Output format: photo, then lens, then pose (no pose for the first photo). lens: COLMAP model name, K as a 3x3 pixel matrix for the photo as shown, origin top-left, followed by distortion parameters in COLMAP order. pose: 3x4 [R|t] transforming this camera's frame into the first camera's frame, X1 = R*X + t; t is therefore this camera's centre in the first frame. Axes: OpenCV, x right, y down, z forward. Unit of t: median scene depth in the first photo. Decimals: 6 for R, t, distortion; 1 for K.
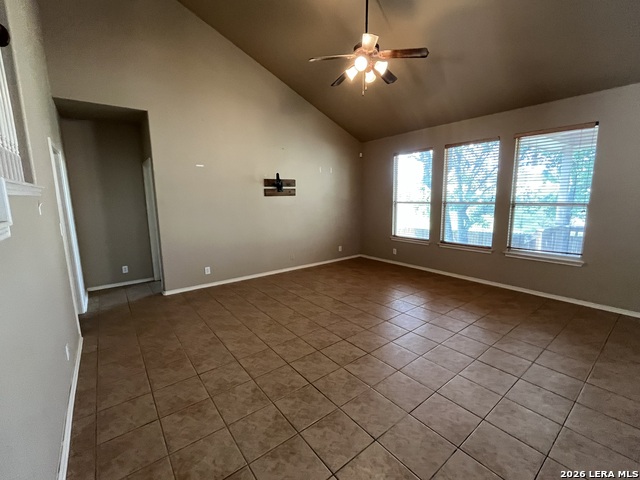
lens RADIAL K [[279.1, 0, 318.8], [0, 279.1, 241.3], [0, 0, 1]] dist [-0.002971, -0.000004]
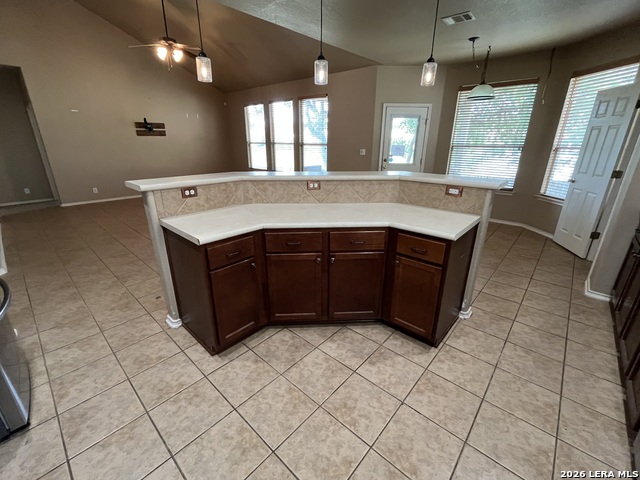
lens RADIAL K [[279.1, 0, 319.6], [0, 279.1, 241.0], [0, 0, 1]] dist [-0.002971, -0.000004]
pose [[0.983147, -0.043786, 0.177498, 0.406816], [0.009201, 0.981515, 0.191164, 0.086510], [-0.182587, -0.186309, 0.965376, -0.546116]]
